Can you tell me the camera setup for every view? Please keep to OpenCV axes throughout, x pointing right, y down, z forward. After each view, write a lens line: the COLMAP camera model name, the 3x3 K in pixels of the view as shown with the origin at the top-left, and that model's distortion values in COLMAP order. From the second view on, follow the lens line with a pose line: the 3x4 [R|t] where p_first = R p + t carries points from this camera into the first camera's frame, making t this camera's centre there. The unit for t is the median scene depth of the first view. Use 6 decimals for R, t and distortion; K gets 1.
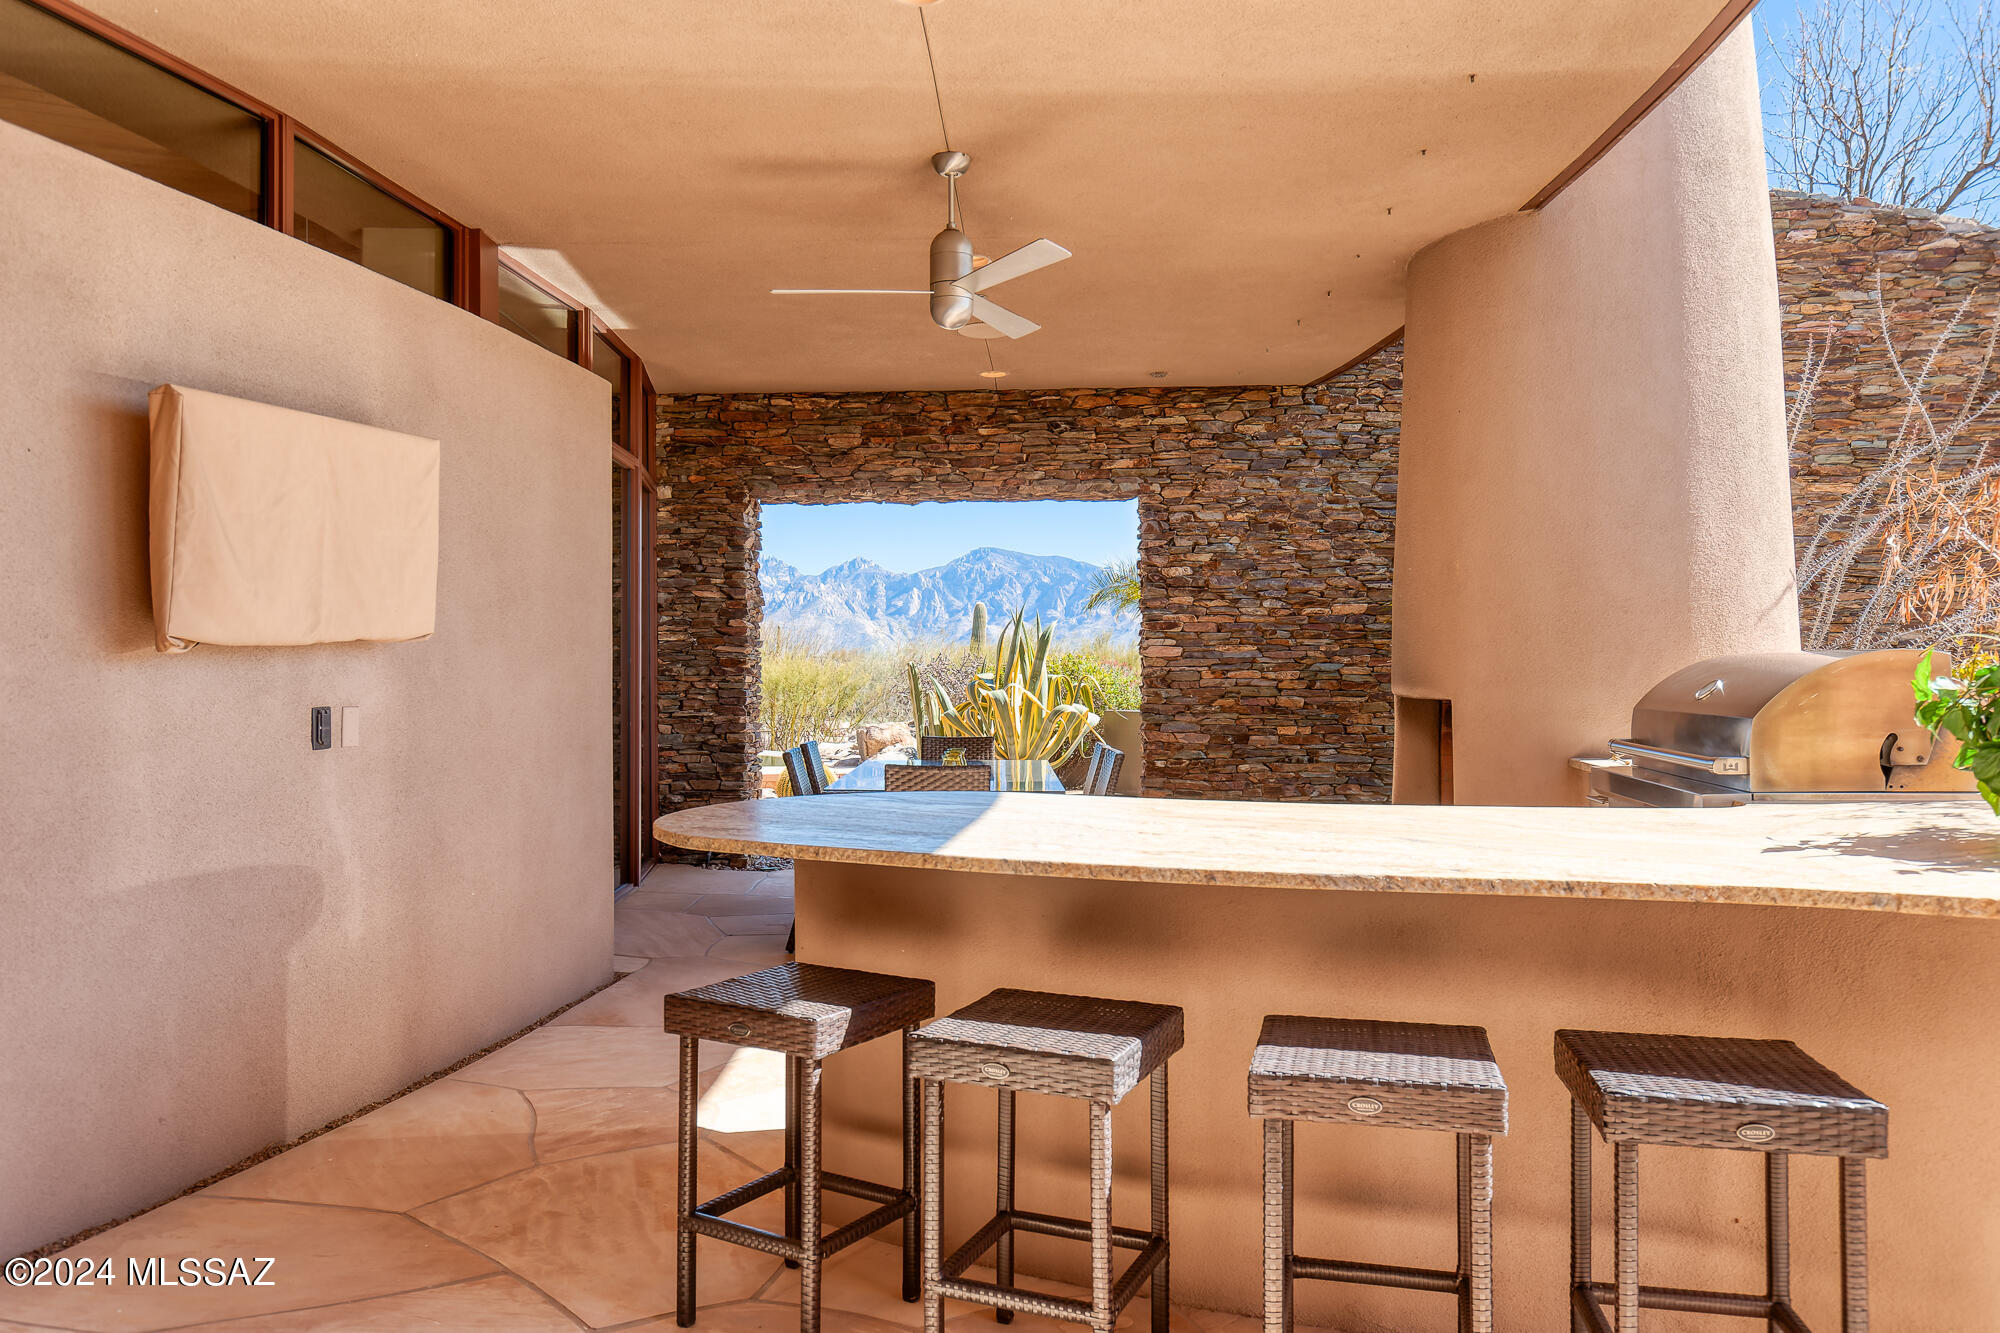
lens RADIAL K [[1425.2, 0, 1000.0], [0, 1425.2, 666.5], [0, 0, 1]] dist [0.005929, 0.000573]
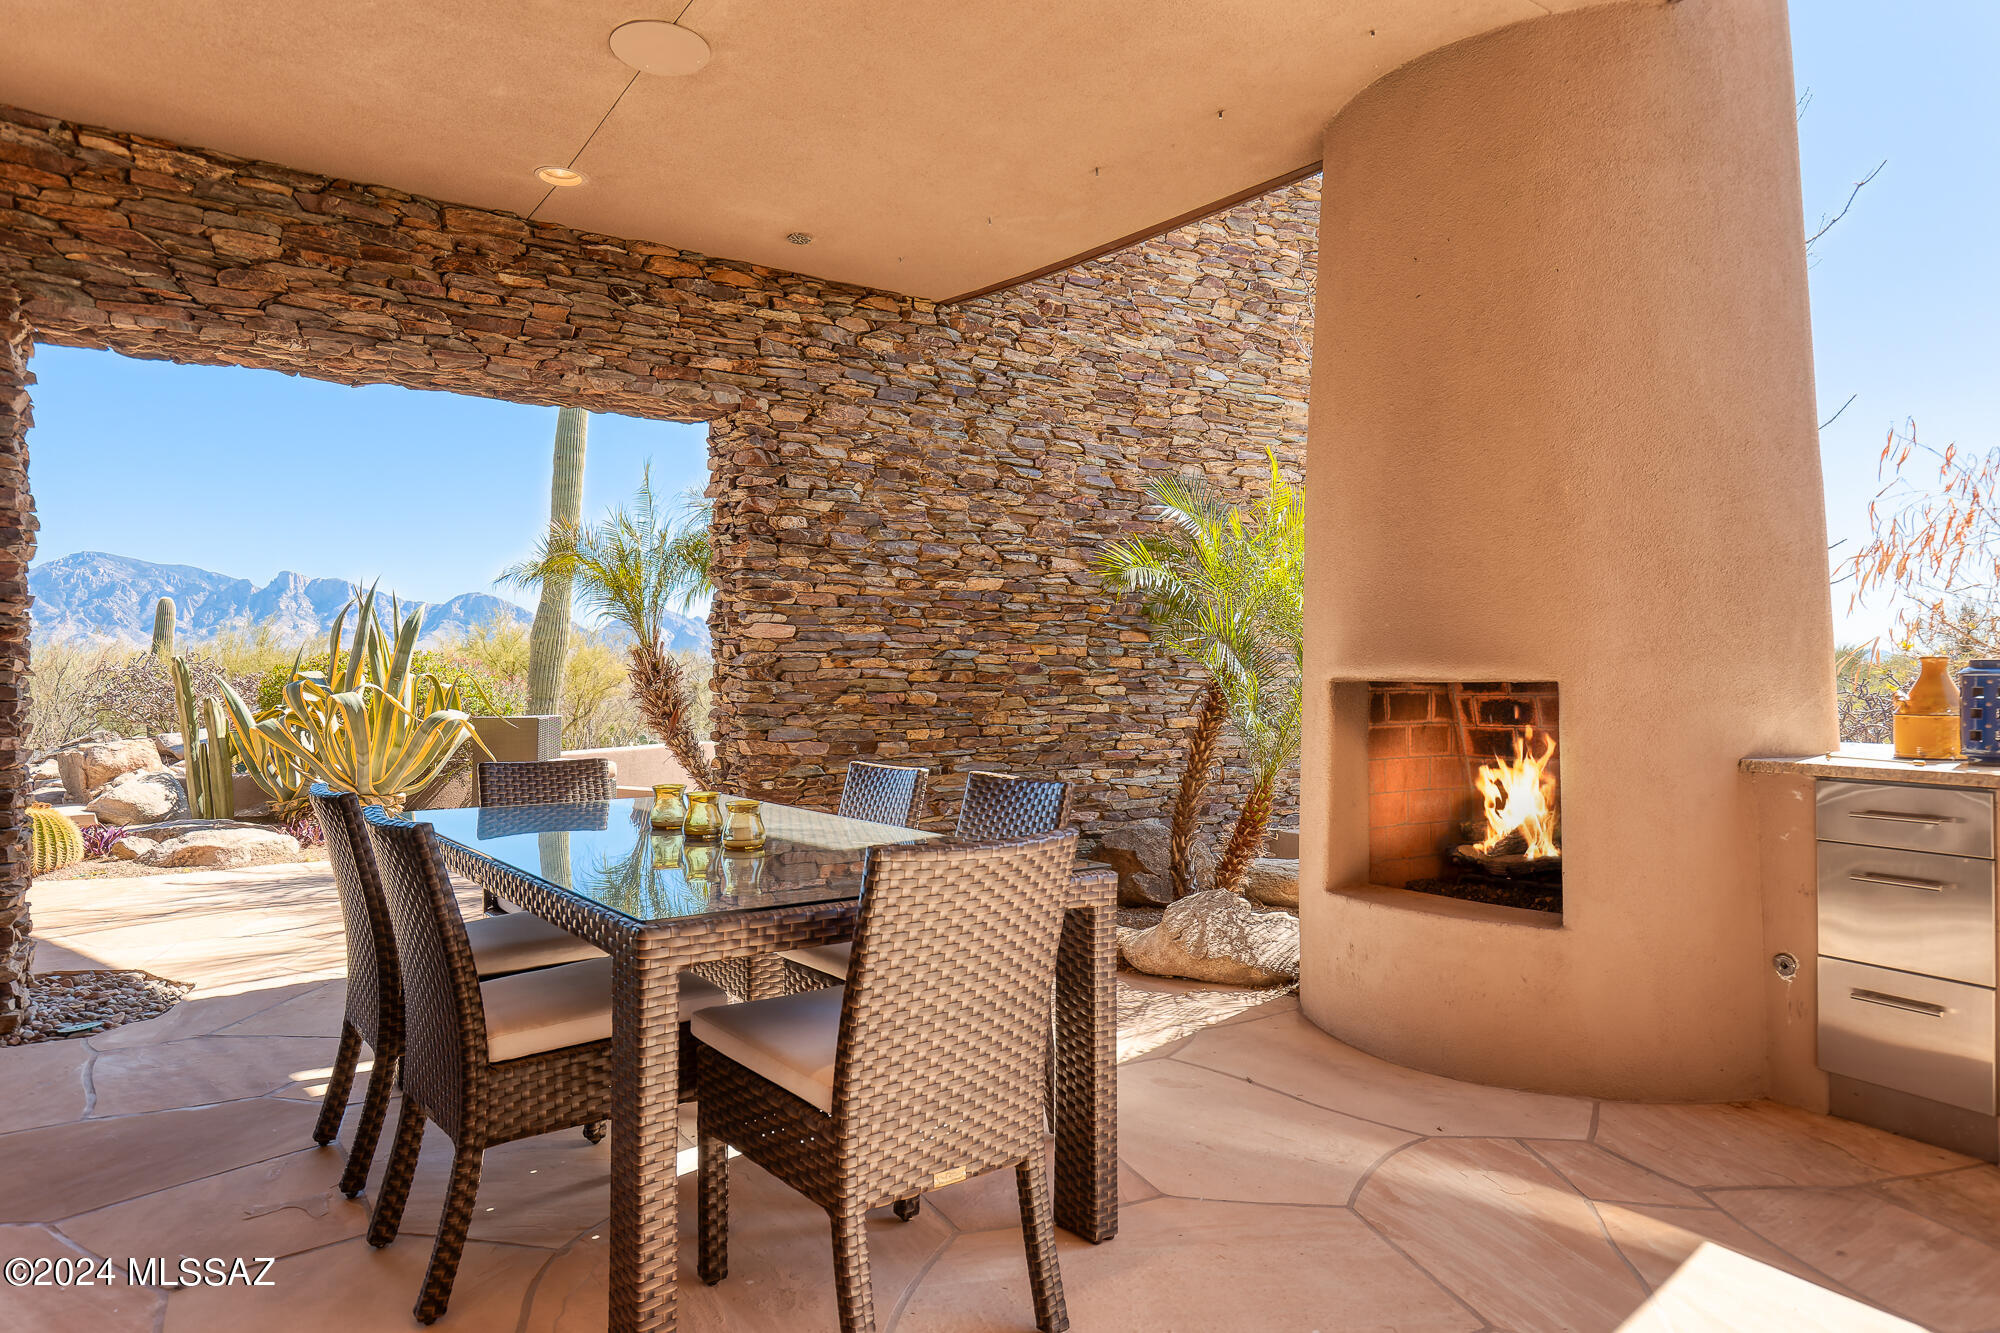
lens RADIAL K [[1178.0, 0, 1007.8], [0, 1178.0, 672.7], [0, 0, 1]] dist [0.005377, -0.000501]
pose [[0.793572, 0.003322, 0.608467, -0.155520], [-0.000300, 0.999987, -0.005068, 0.013893], [-0.608476, 0.003840, 0.793563, 0.449707]]
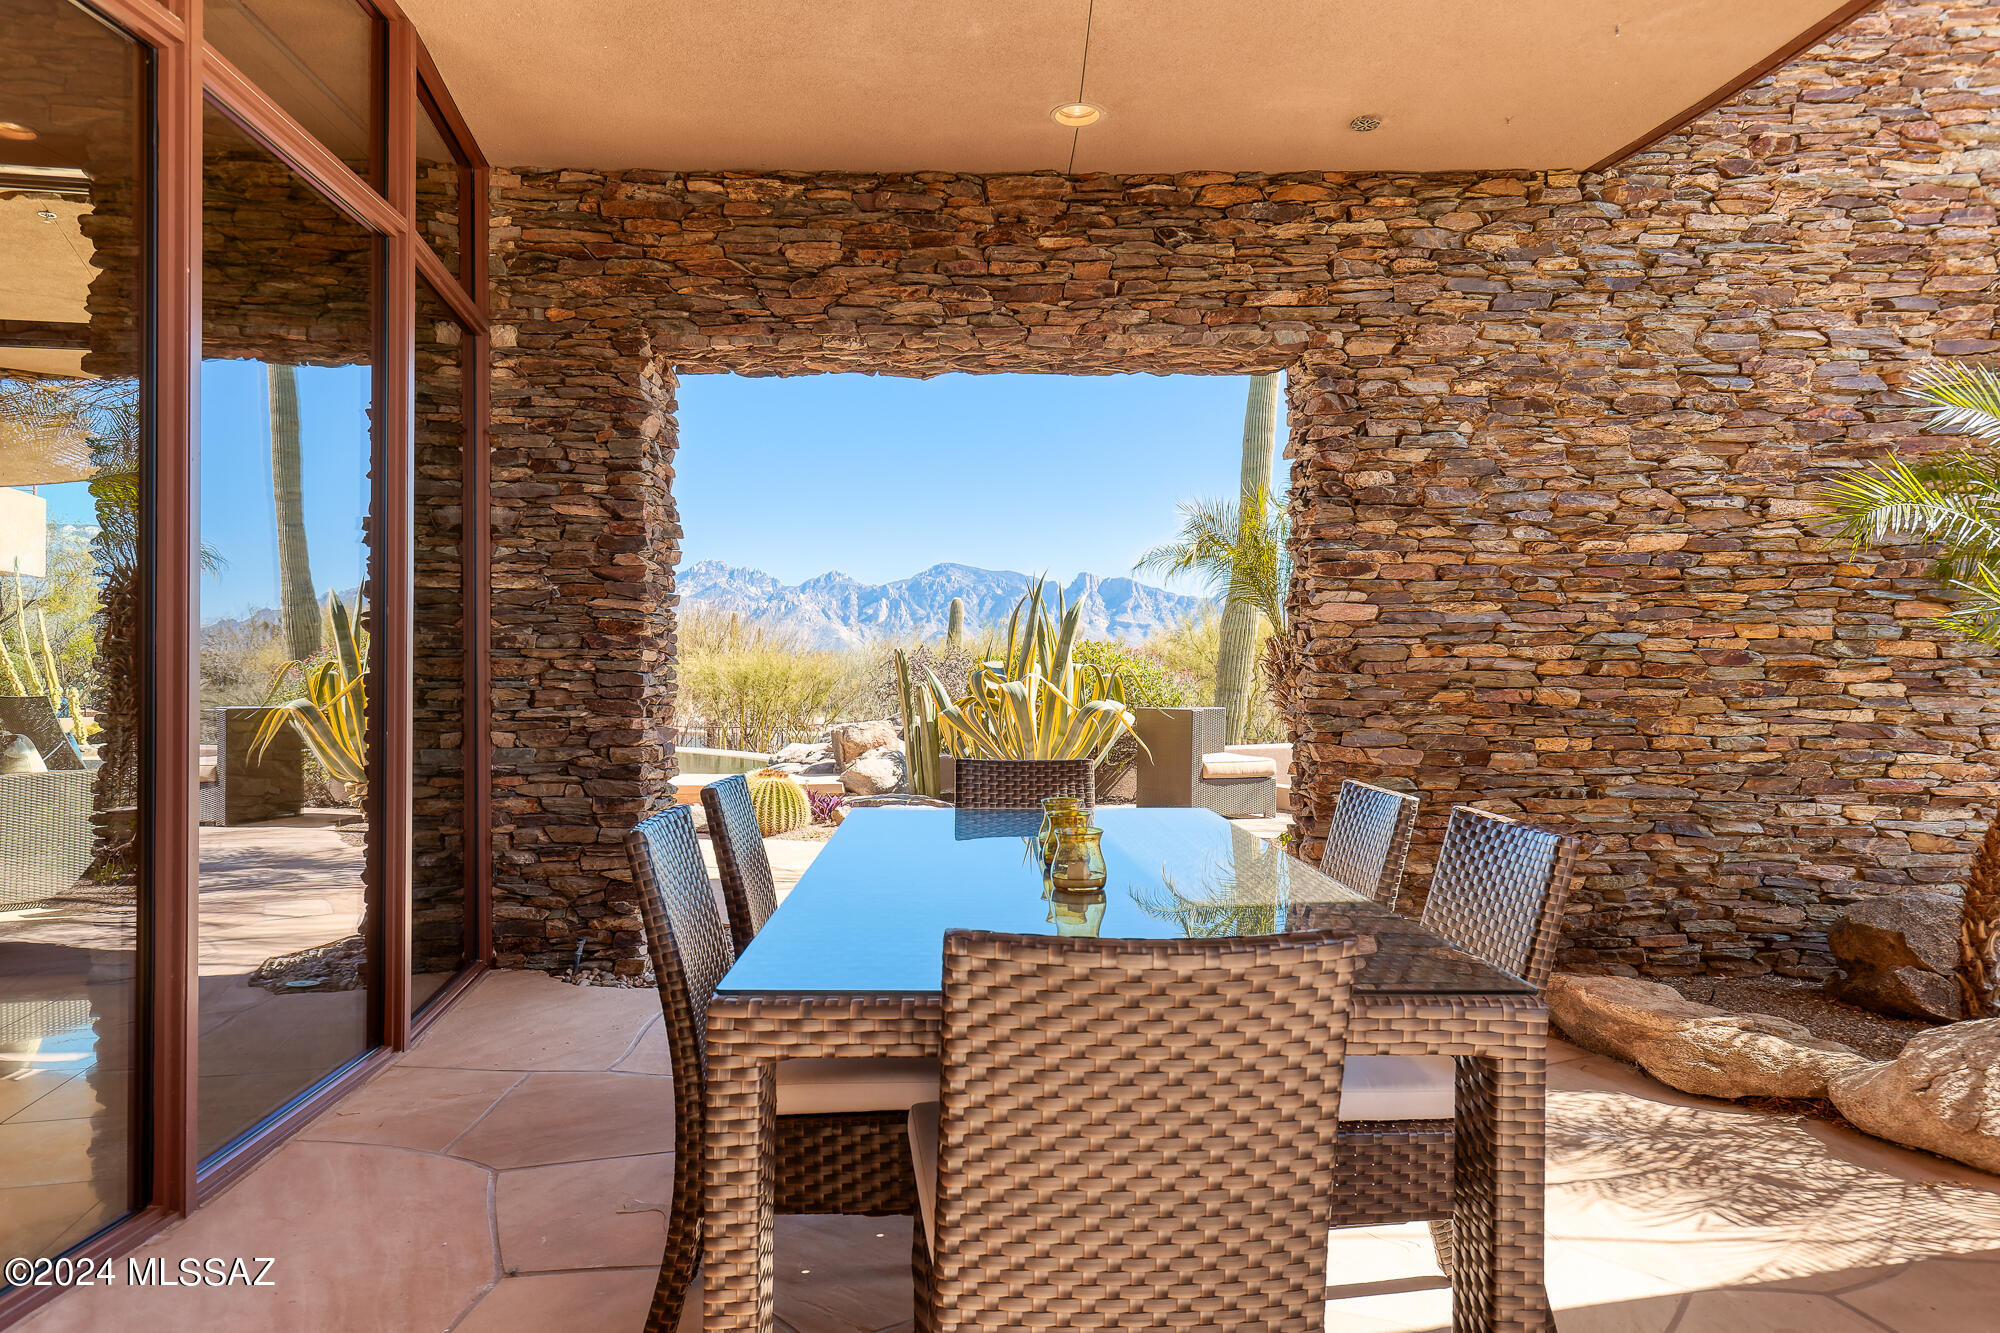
lens RADIAL K [[1234.2, 0, 1015.3], [0, 1234.2, 667.2], [0, 0, 1]] dist [0.004366, 0.000133]
pose [[0.998865, 0.004597, 0.047414, -0.049155], [-0.004564, 0.999989, -0.000797, 0.013729], [-0.047418, 0.000580, 0.998875, 0.488011]]
